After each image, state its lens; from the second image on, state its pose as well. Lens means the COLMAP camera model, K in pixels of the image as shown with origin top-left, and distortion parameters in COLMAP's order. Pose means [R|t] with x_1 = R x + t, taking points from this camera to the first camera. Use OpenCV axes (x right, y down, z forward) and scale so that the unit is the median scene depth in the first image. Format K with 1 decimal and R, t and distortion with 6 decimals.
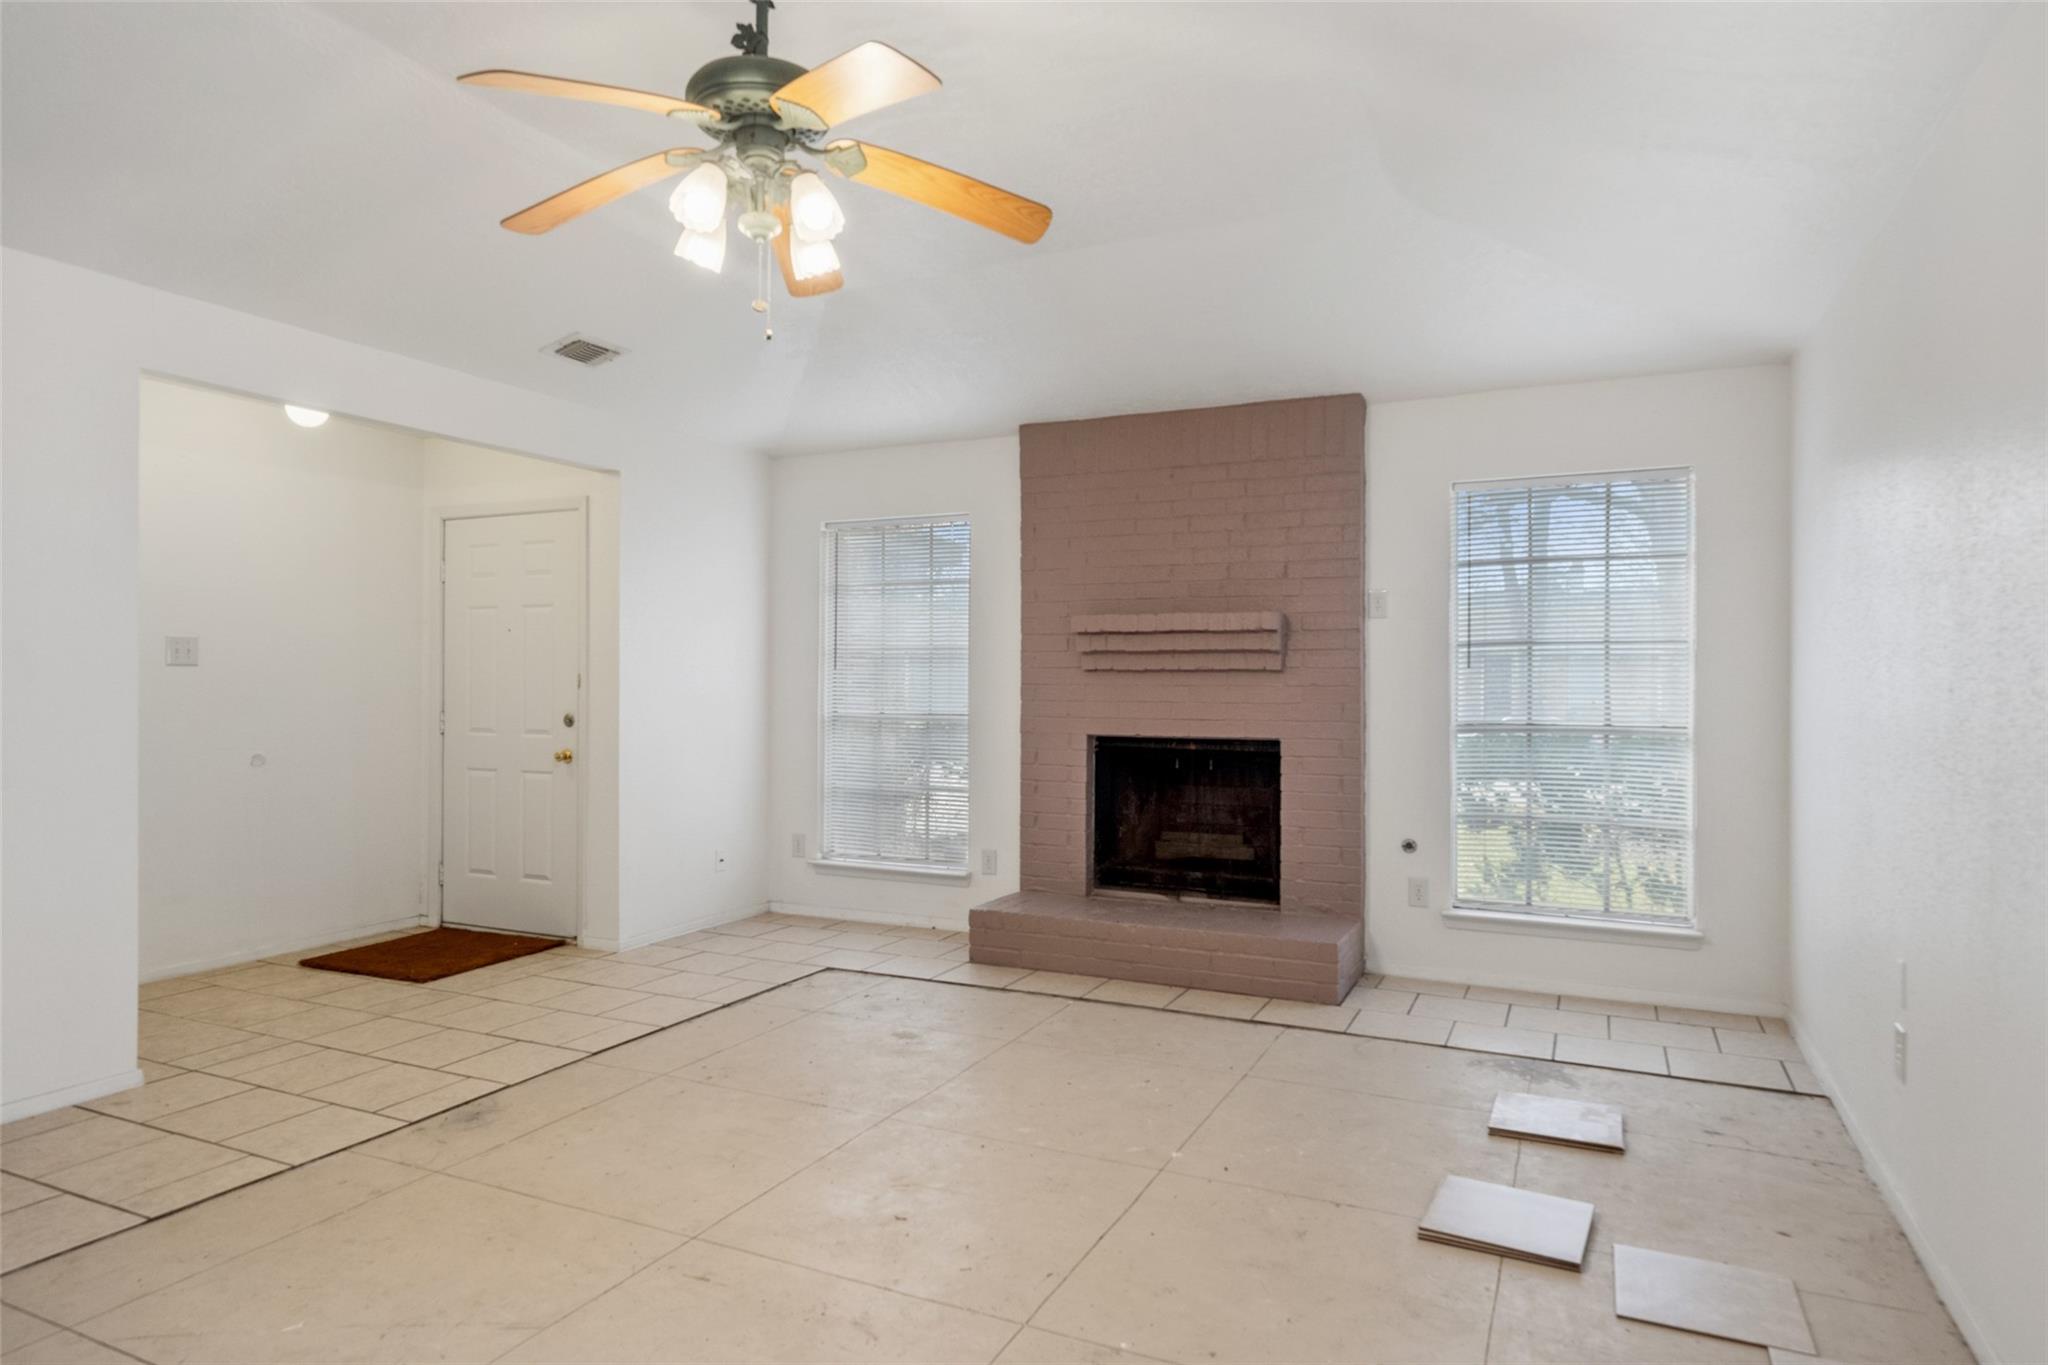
lens RADIAL K [[1194.9, 0, 1014.8], [0, 1194.9, 671.5], [0, 0, 1]] dist [0.007662, -0.002225]
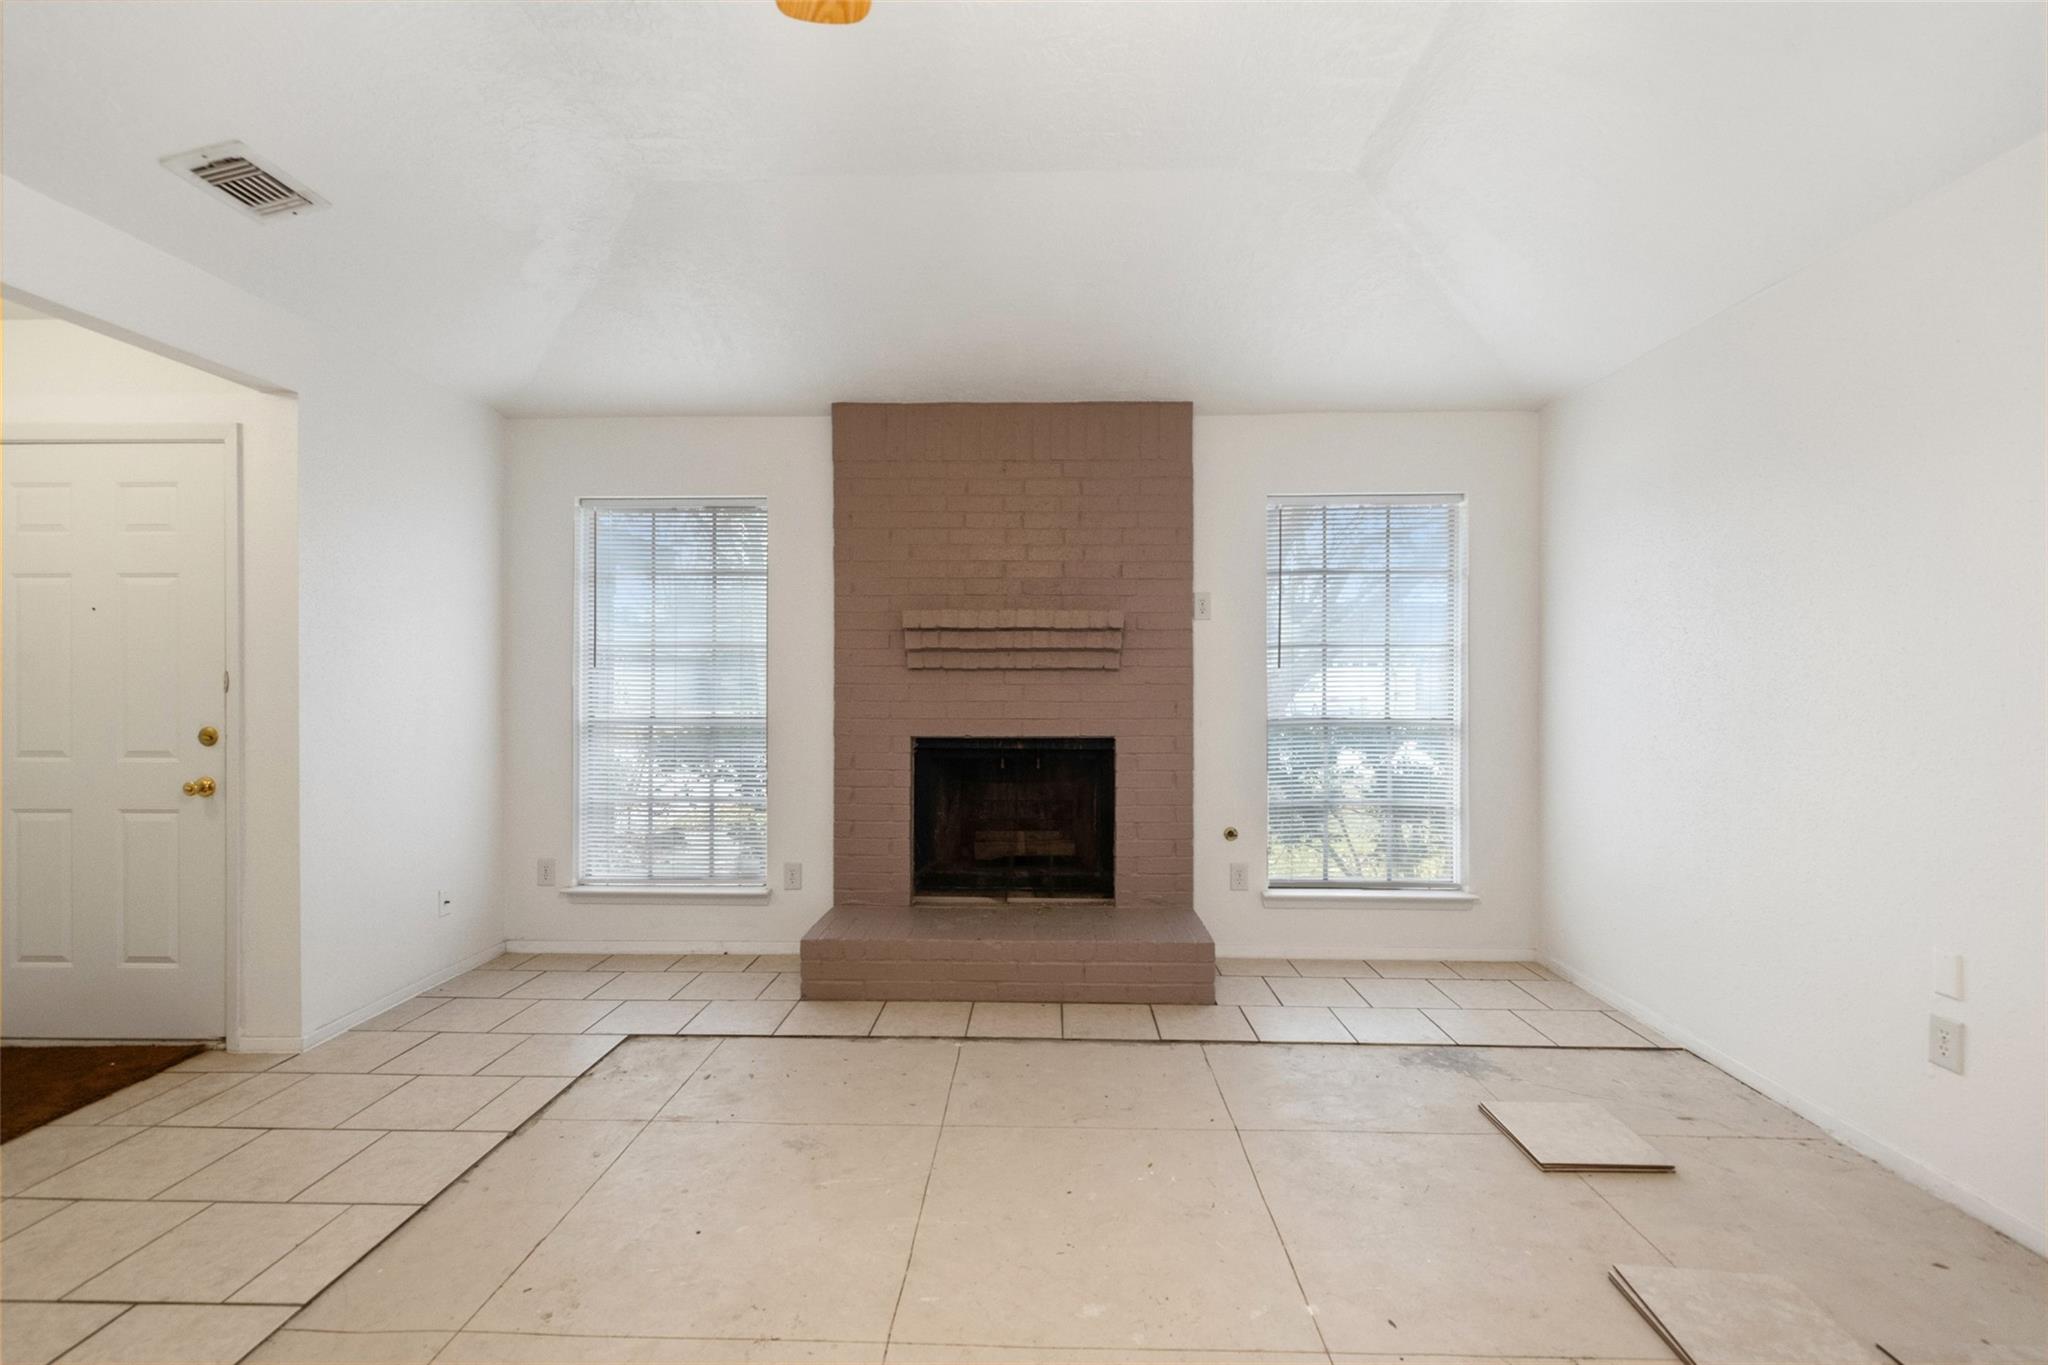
lens RADIAL K [[885.7, 0, 1024.0], [0, 885.7, 682.5], [0, 0, 1]] dist [0.000175, 0.000216]
pose [[0.913740, -0.003455, 0.406286, -0.155944], [-0.000745, 0.999948, 0.010180, 0.002920], [-0.406300, -0.009604, 0.913689, 0.349141]]
